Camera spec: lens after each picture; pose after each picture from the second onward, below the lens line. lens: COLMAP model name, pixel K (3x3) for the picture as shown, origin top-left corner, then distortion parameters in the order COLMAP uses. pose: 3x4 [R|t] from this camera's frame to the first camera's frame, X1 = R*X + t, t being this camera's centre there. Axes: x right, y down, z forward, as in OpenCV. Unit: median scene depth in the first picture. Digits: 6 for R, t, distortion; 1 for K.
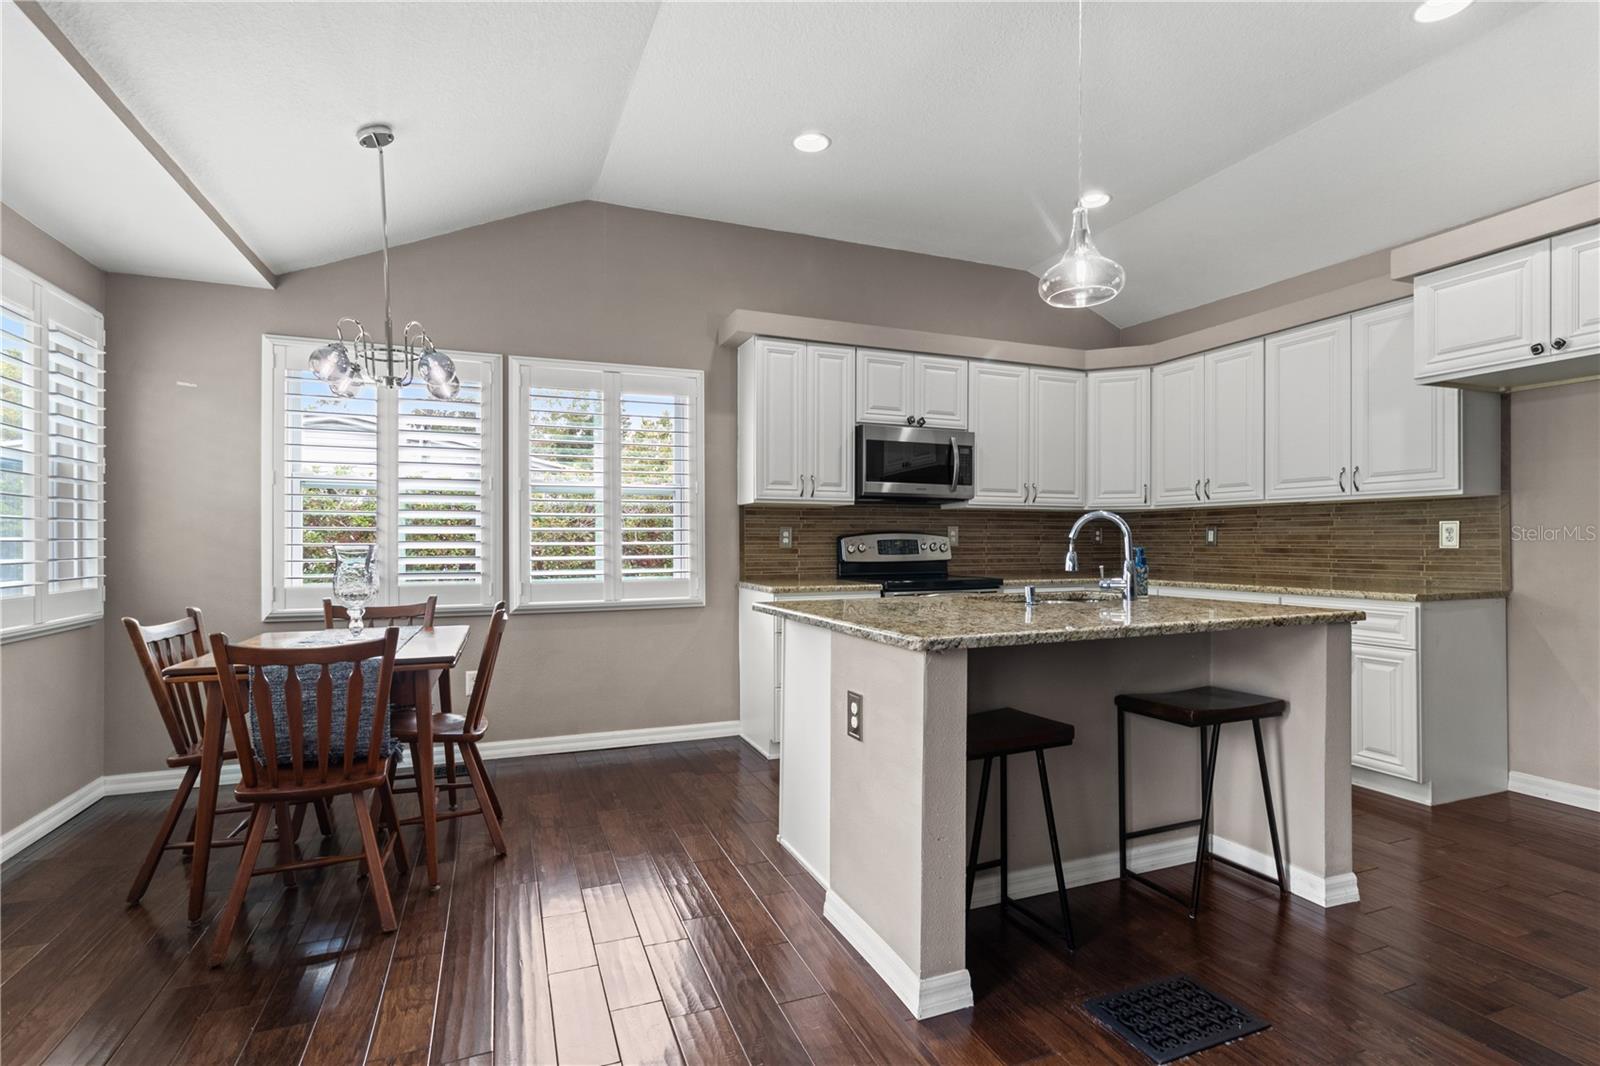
lens RADIAL K [[758.5, 0, 806.9], [0, 758.5, 553.4], [0, 0, 1]] dist [-0.000016, 0.000323]
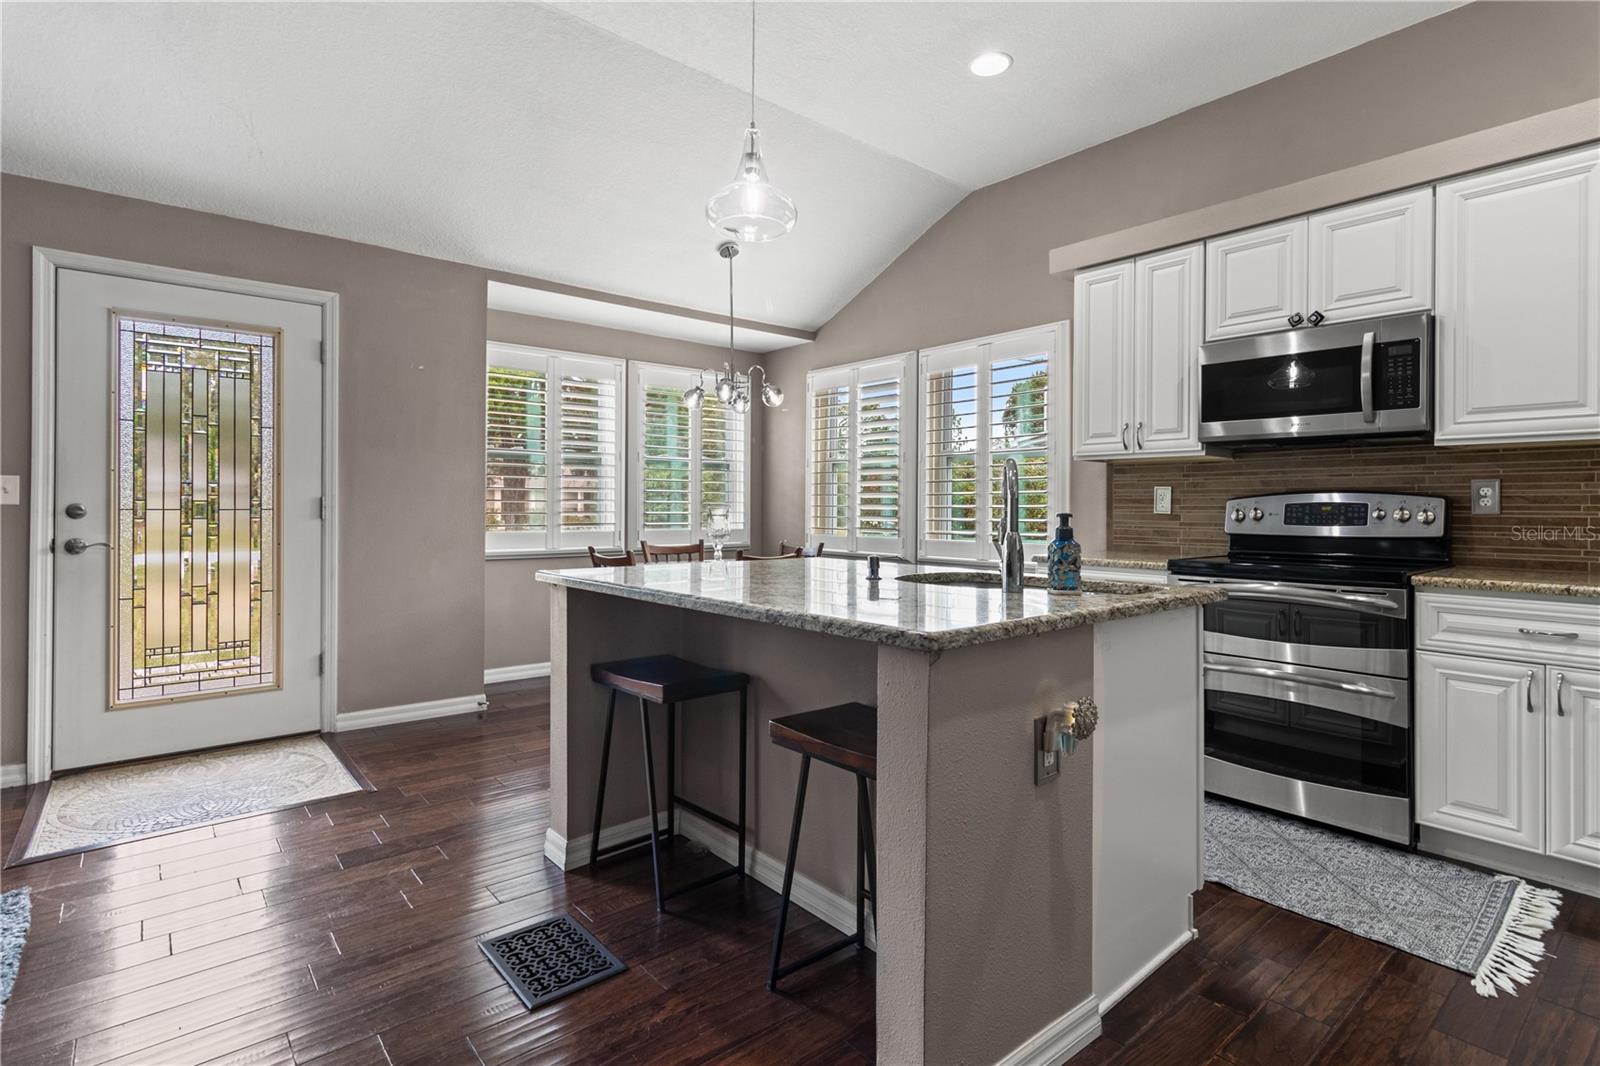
lens RADIAL K [[786.4, 0, 795.6], [0, 786.4, 503.0], [0, 0, 1]] dist [0.004300, 0.000494]
pose [[0.308976, 0.001512, -0.951069, 0.657387], [-0.013941, 0.999899, -0.002940, -0.010301], [0.950968, 0.014167, 0.308966, 0.385776]]
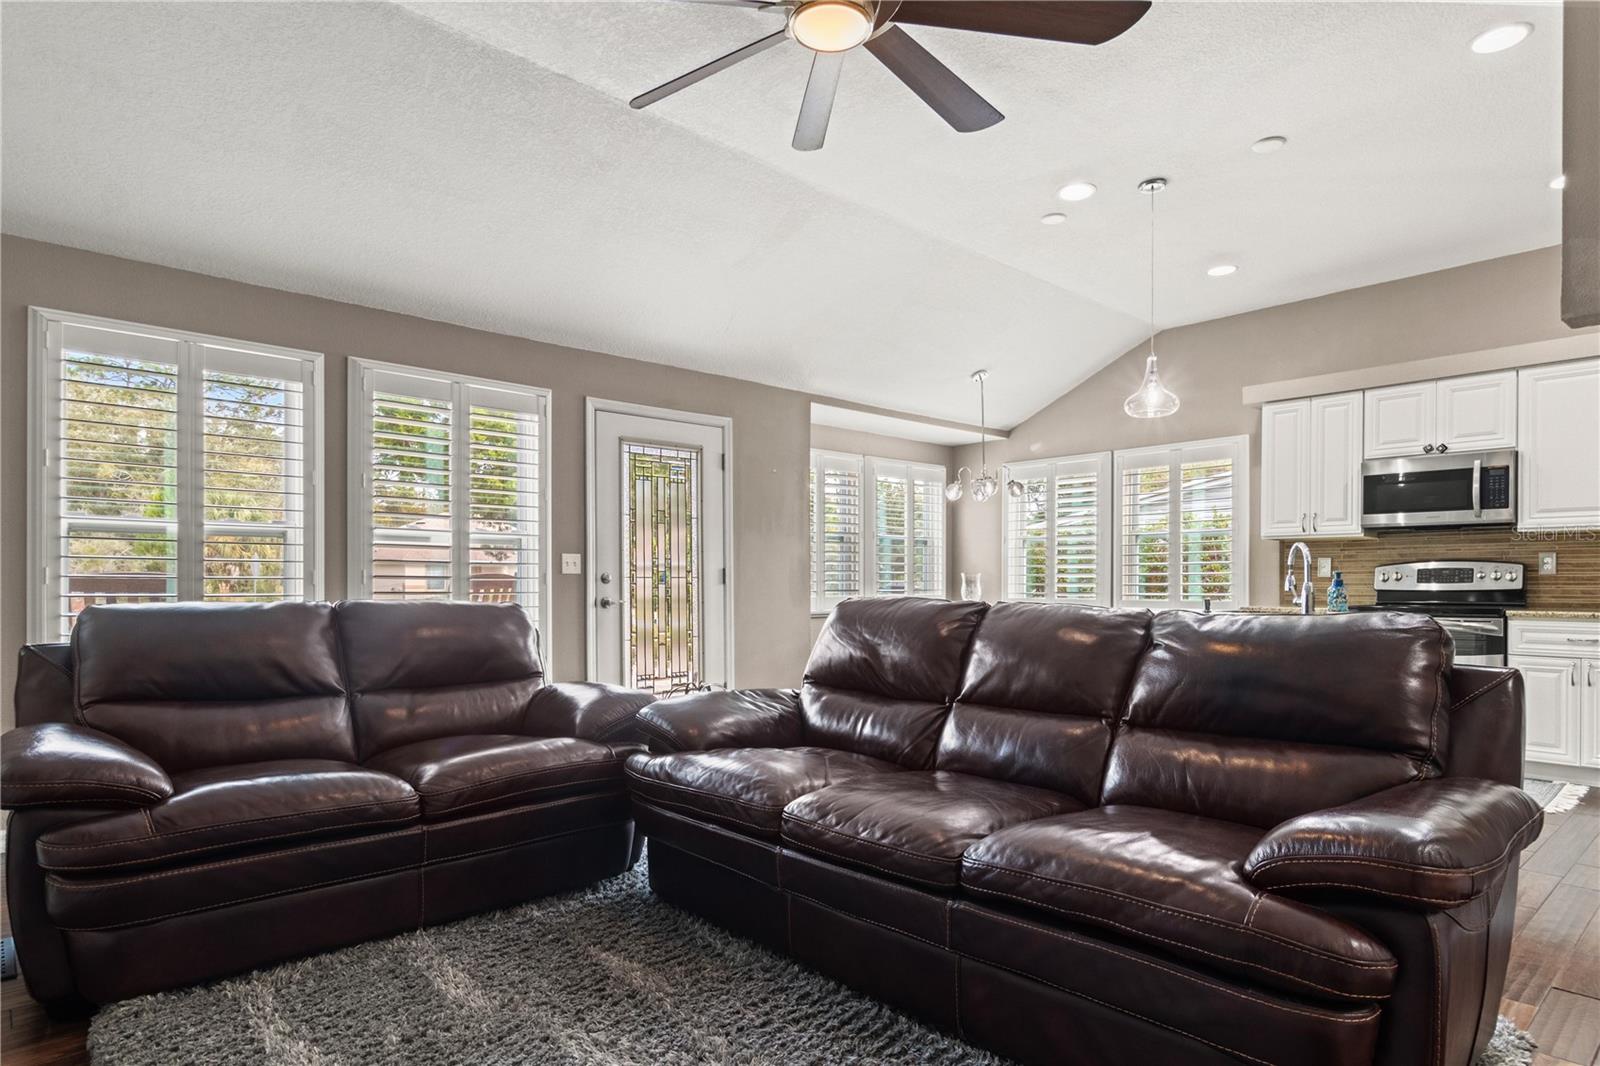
lens RADIAL K [[915.3, 0, 796.9], [0, 915.3, 588.5], [0, 0, 1]] dist [-0.001704, -0.001209]
pose [[0.346399, 0.009425, -0.938040, 0.992008], [-0.008387, 0.999941, 0.006950, 0.007314], [0.938050, 0.005460, 0.346458, -0.201097]]
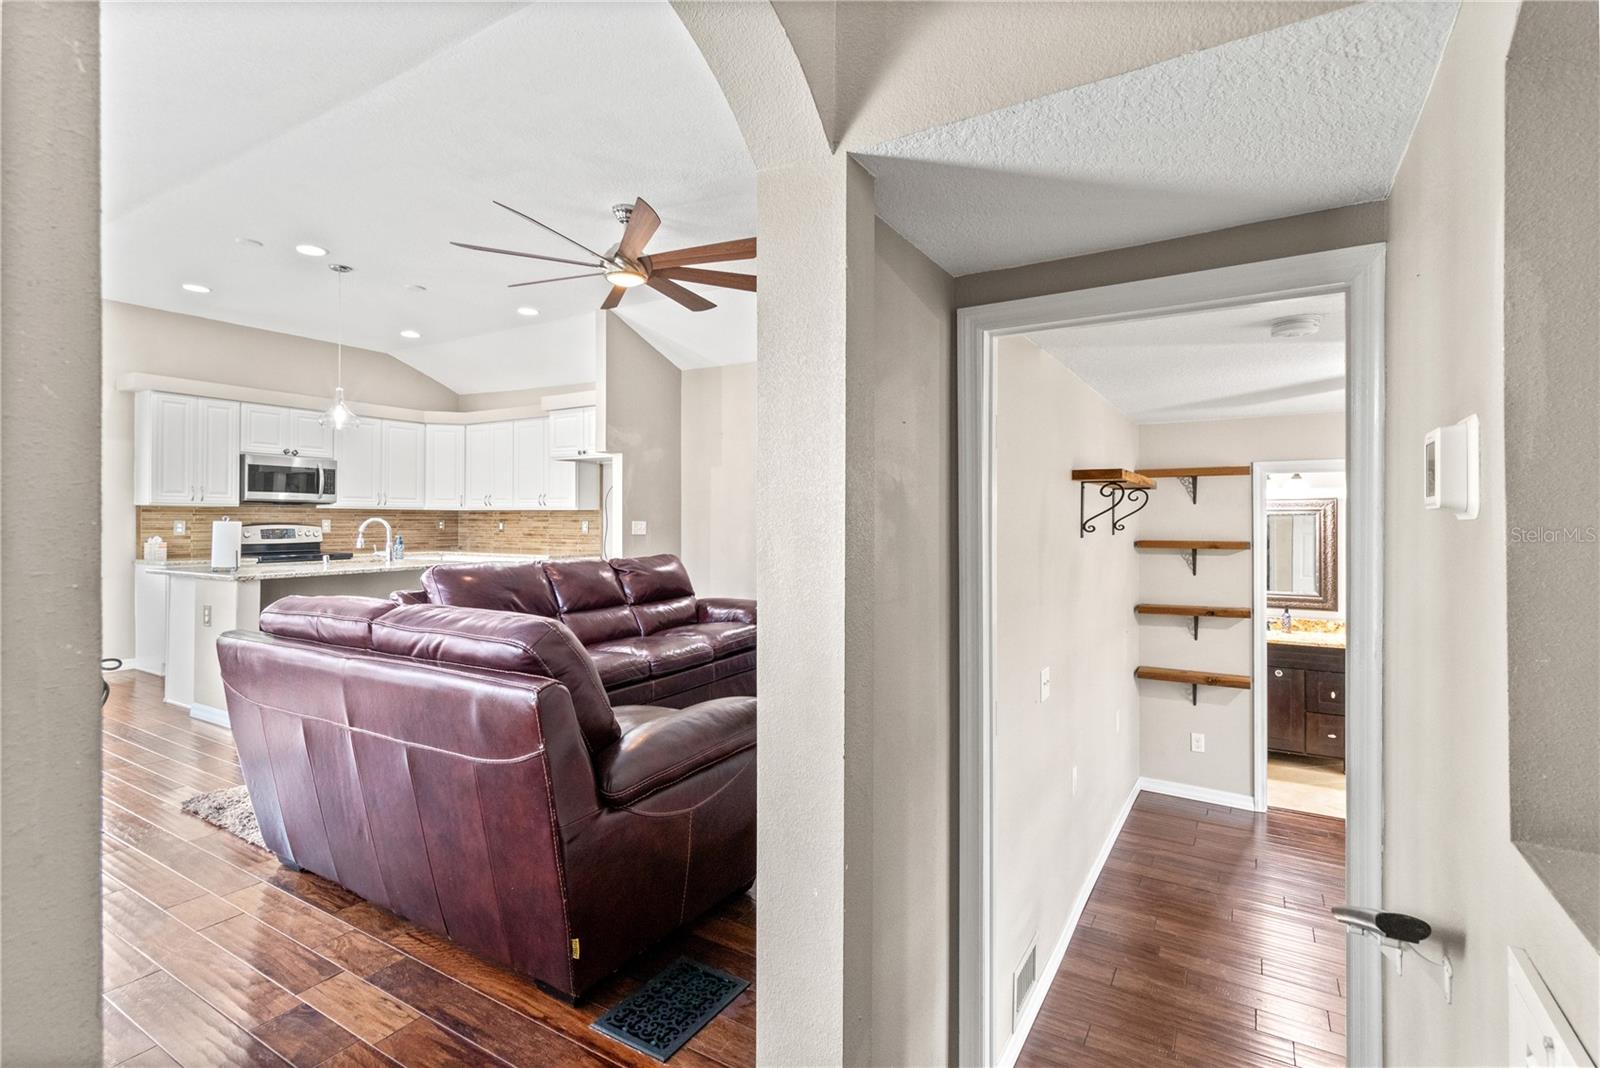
lens RADIAL K [[748.0, 0, 804.7], [0, 748.0, 521.8], [0, 0, 1]] dist [0.001450, 0.000379]
pose [[0.800001, 0.002952, 0.599991, 0.068617], [0.003152, 0.999953, -0.009122, -0.016382], [-0.599990, 0.009188, 0.799955, -0.843918]]
